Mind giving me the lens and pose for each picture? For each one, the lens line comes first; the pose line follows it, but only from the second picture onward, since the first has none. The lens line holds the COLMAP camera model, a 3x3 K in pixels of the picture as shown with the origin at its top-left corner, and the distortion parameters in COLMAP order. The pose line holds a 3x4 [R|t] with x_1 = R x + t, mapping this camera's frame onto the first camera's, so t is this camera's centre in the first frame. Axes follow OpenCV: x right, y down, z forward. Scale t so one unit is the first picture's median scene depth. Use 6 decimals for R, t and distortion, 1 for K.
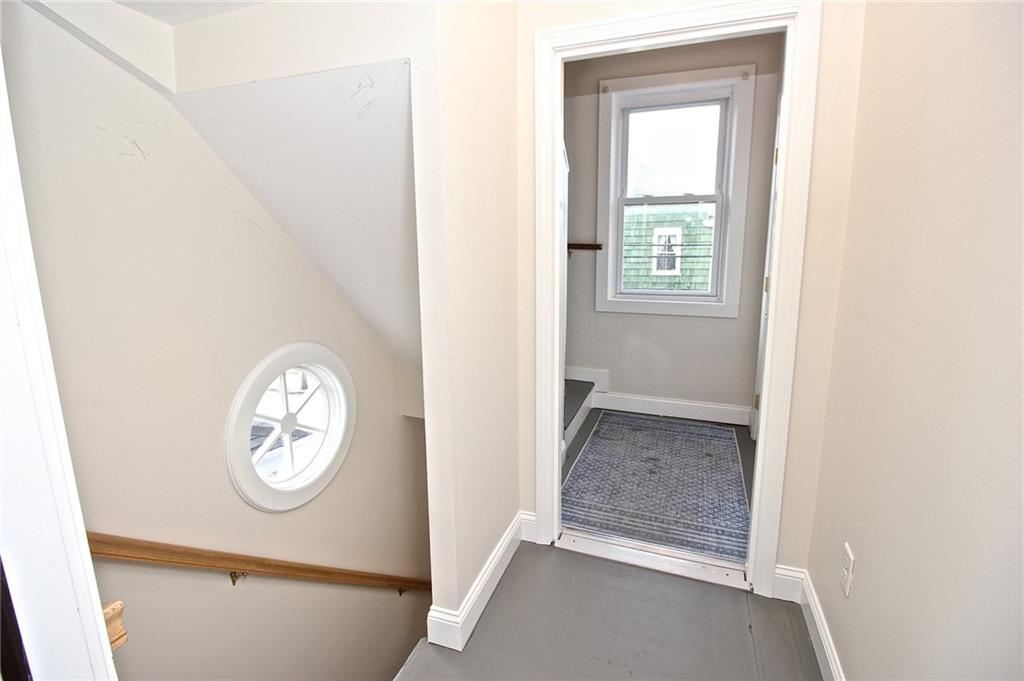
lens RADIAL K [[473.5, 0, 513.8], [0, 473.5, 327.0], [0, 0, 1]] dist [0.002259, -0.014915]
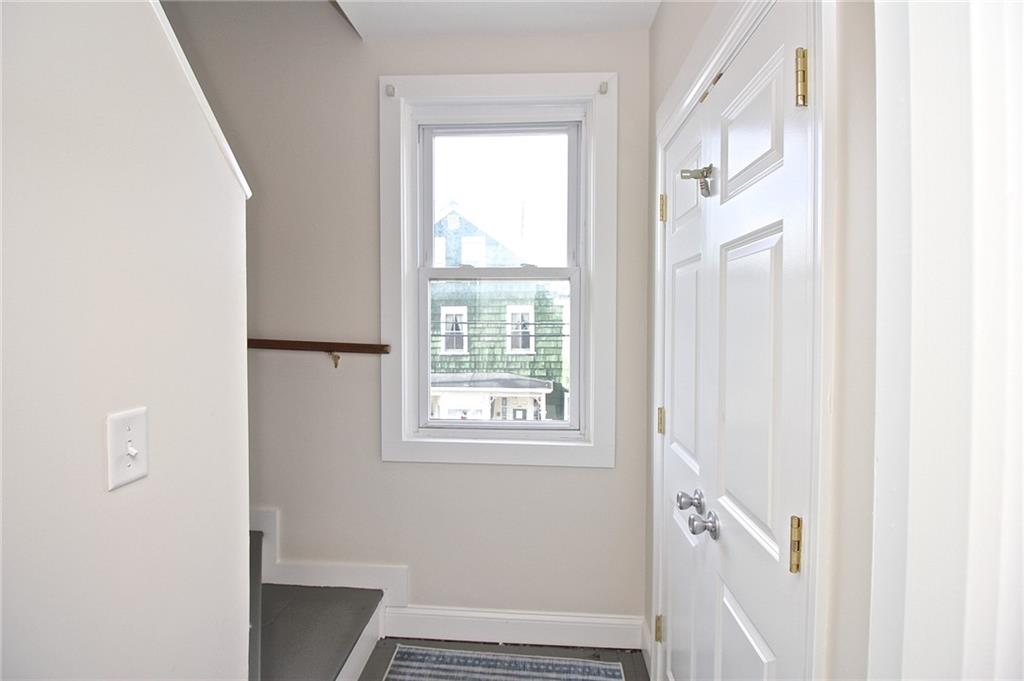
lens RADIAL K [[473.5, 0, 513.8], [0, 473.5, 327.0], [0, 0, 1]] dist [0.002259, -0.014915]
pose [[0.958947, 0.006035, 0.283522, 0.162588], [0.037585, 0.988249, -0.148156, -0.101894], [-0.281085, 0.152730, 0.947452, 0.398426]]
